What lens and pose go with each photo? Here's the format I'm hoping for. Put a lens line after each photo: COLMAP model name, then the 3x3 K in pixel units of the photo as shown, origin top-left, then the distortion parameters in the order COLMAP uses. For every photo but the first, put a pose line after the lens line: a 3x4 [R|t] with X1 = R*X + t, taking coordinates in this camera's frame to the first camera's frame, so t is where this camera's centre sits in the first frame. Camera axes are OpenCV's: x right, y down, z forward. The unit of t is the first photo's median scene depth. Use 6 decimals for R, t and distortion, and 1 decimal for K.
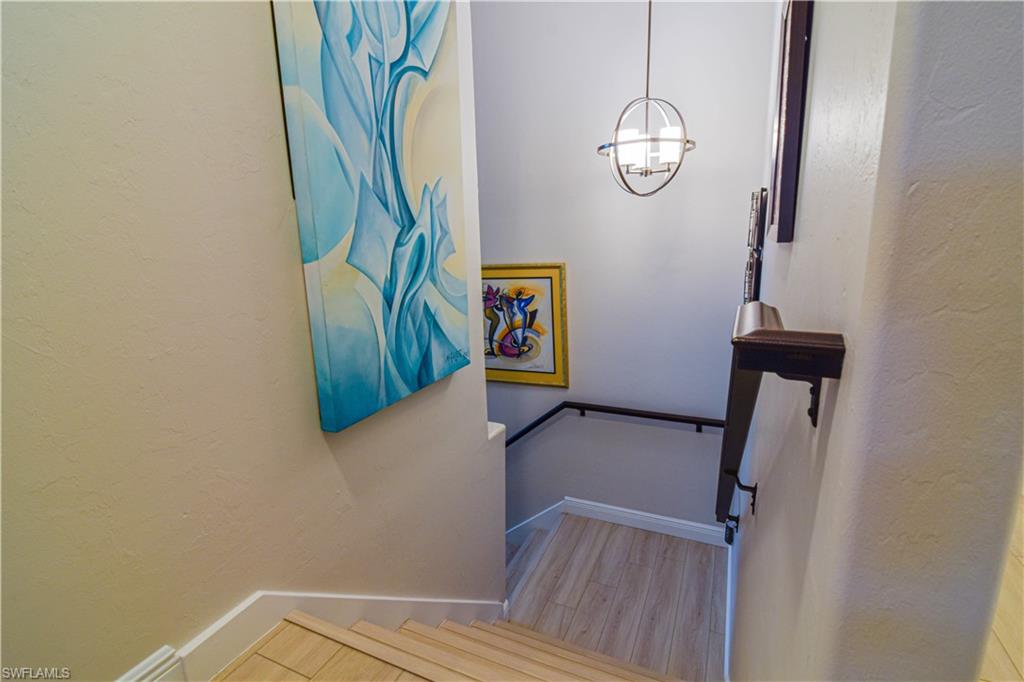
lens RADIAL K [[507.9, 0, 512.0], [0, 507.9, 341.0], [0, 0, 1]] dist [0.001496, -0.000783]
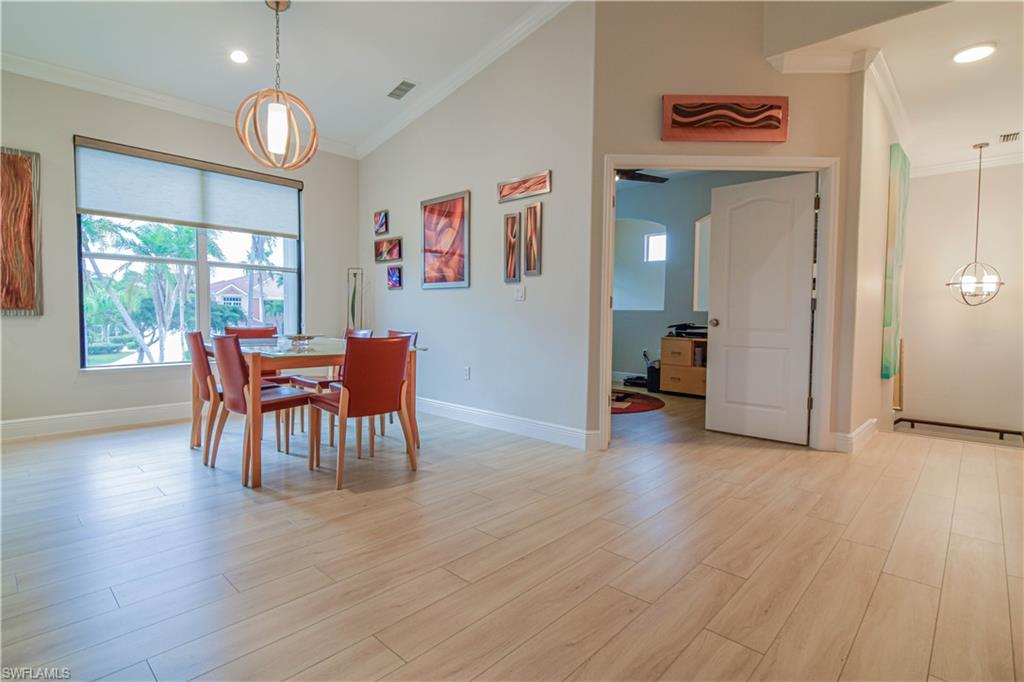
lens RADIAL K [[507.9, 0, 512.0], [0, 507.9, 341.0], [0, 0, 1]] dist [0.001496, -0.000783]
pose [[0.945889, 0.041991, -0.321762, -0.900799], [-0.095625, 0.983629, -0.152743, 0.381345], [0.310080, 0.175247, 0.934419, -1.605613]]
